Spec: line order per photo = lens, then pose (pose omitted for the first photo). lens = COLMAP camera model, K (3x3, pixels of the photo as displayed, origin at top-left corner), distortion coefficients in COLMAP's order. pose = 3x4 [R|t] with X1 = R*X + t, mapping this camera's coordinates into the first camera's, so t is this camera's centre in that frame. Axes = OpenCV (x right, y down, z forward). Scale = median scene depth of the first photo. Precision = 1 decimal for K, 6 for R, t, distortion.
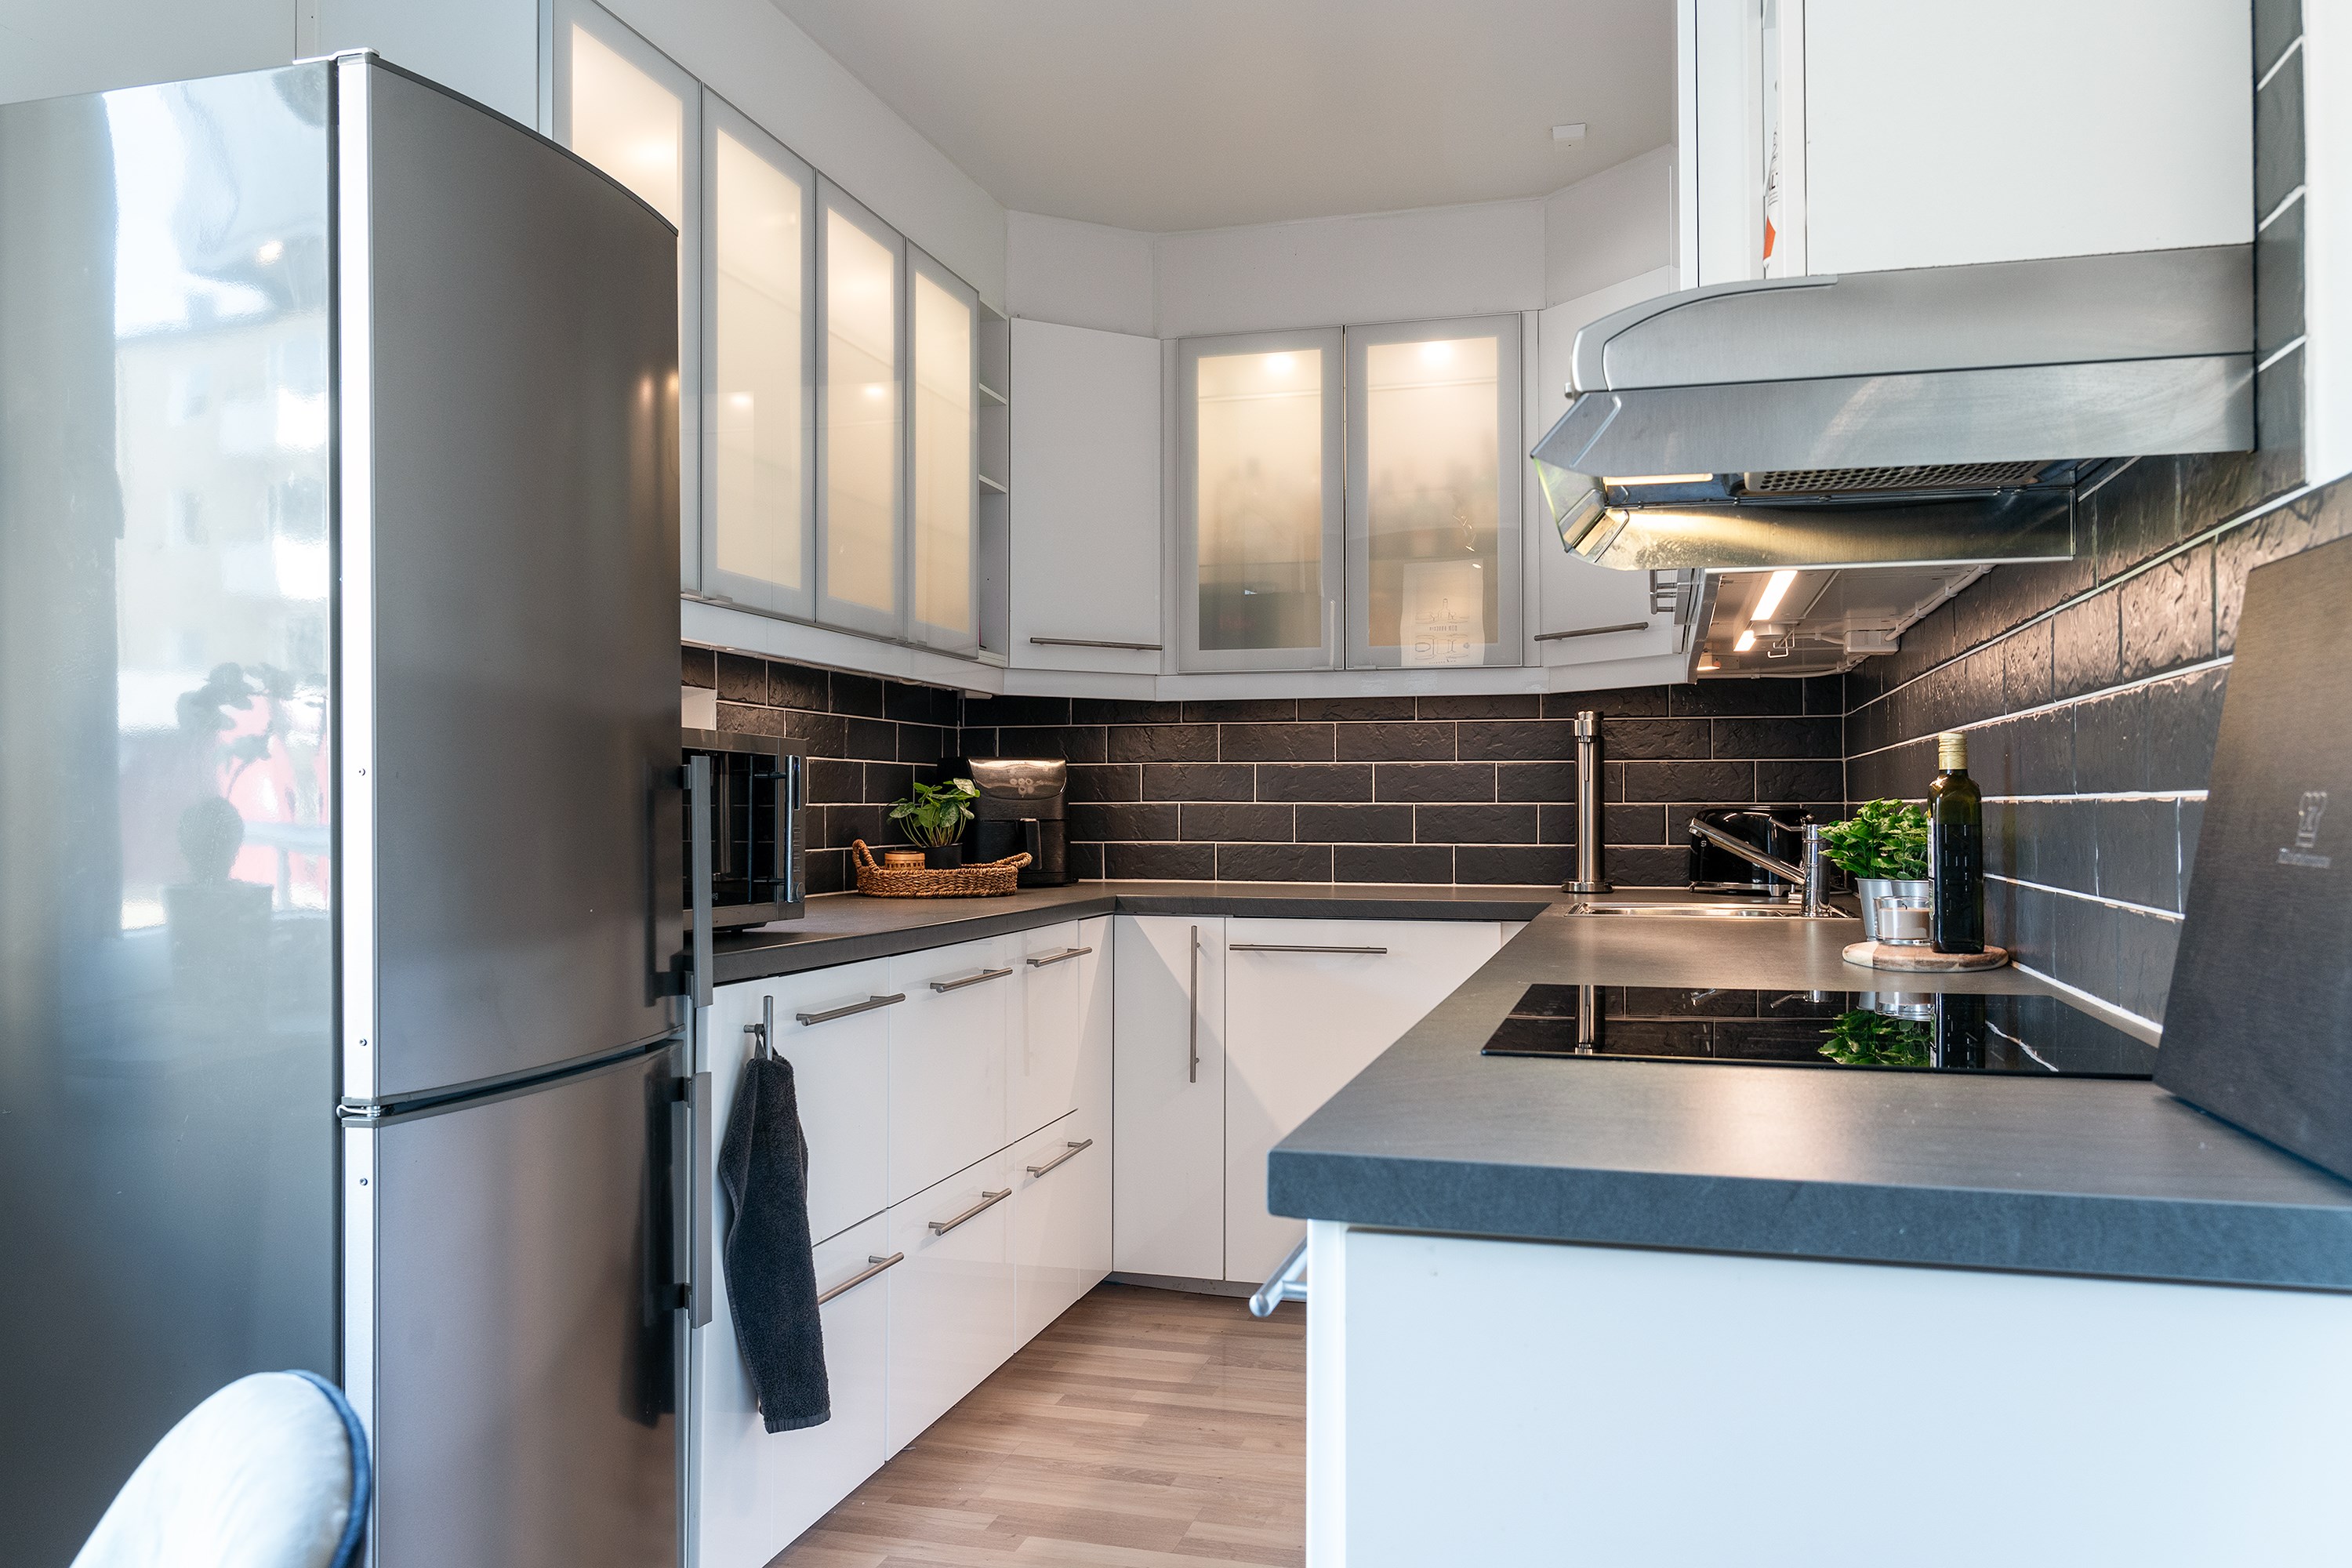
lens RADIAL K [[1768.4, 0, 1170.9], [0, 1768.4, 760.3], [0, 0, 1]] dist [-0.048897, 0.007373]
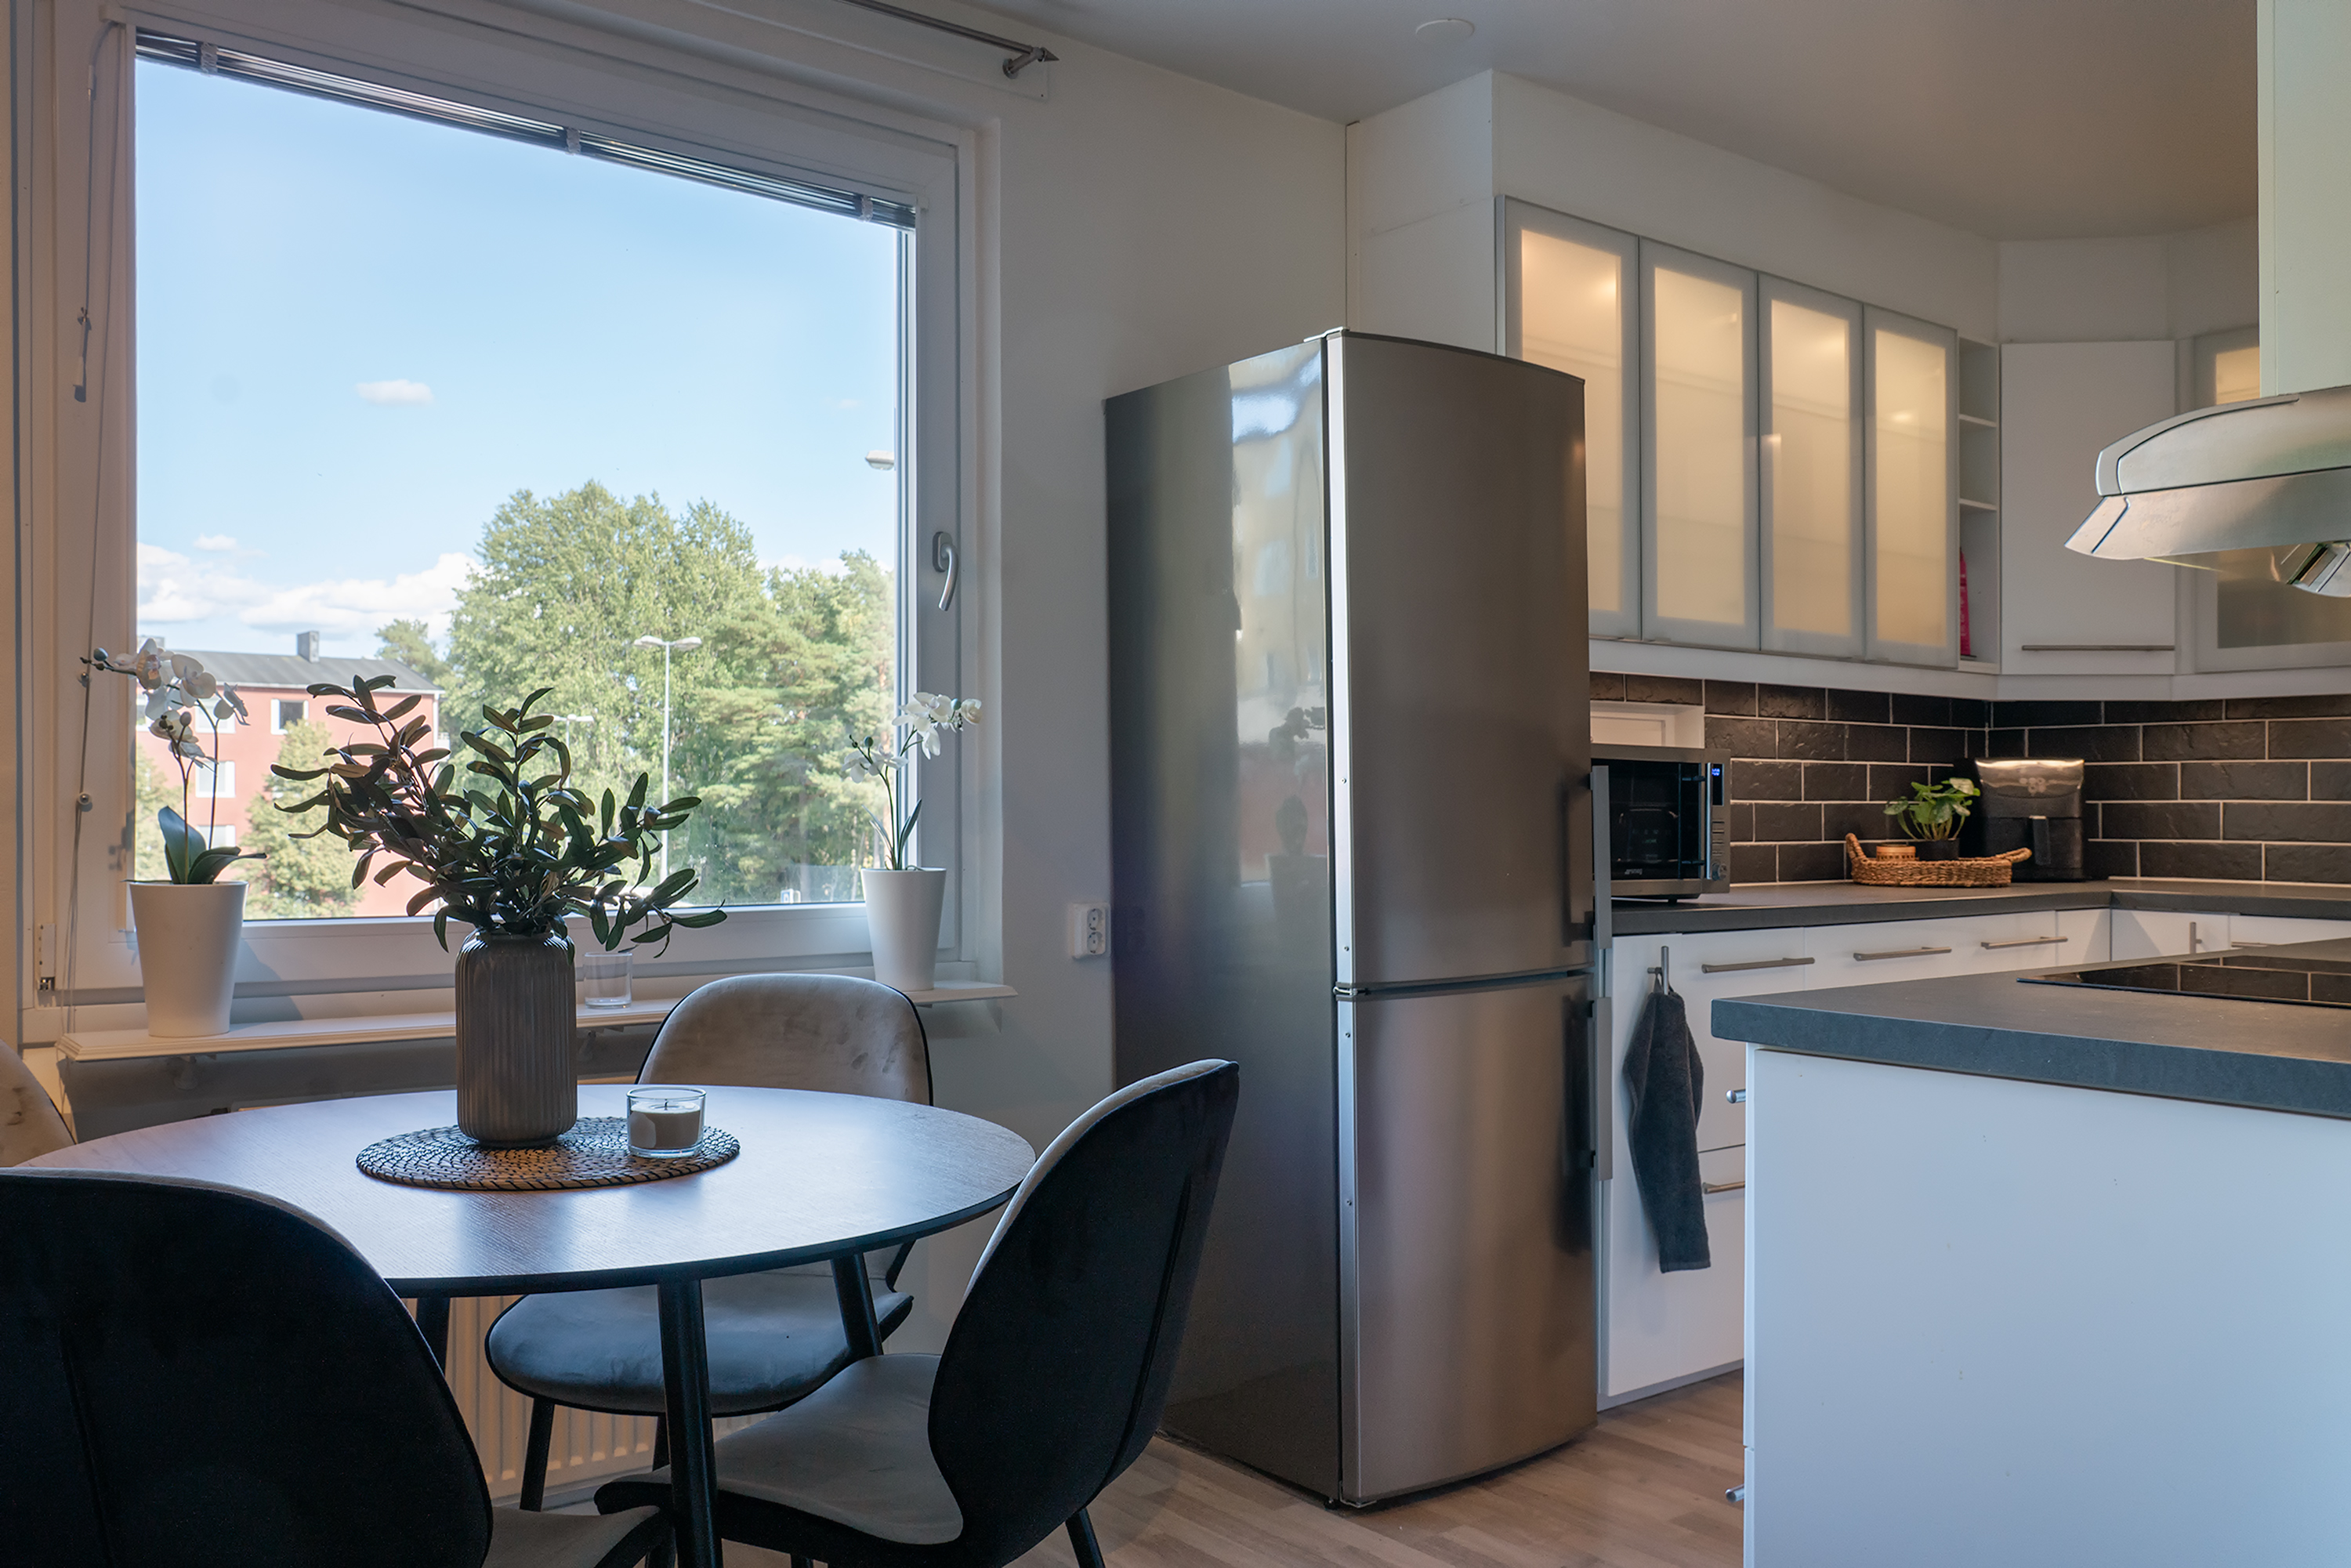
lens RADIAL K [[1888.6, 0, 1175.5], [0, 1888.6, 784.0], [0, 0, 1]] dist [-0.211729, -0.001247]
pose [[0.801839, -0.001187, -0.597538, 0.174158], [0.010295, 0.999877, 0.011829, -0.004607], [0.597451, -0.015636, 0.801753, -0.187635]]
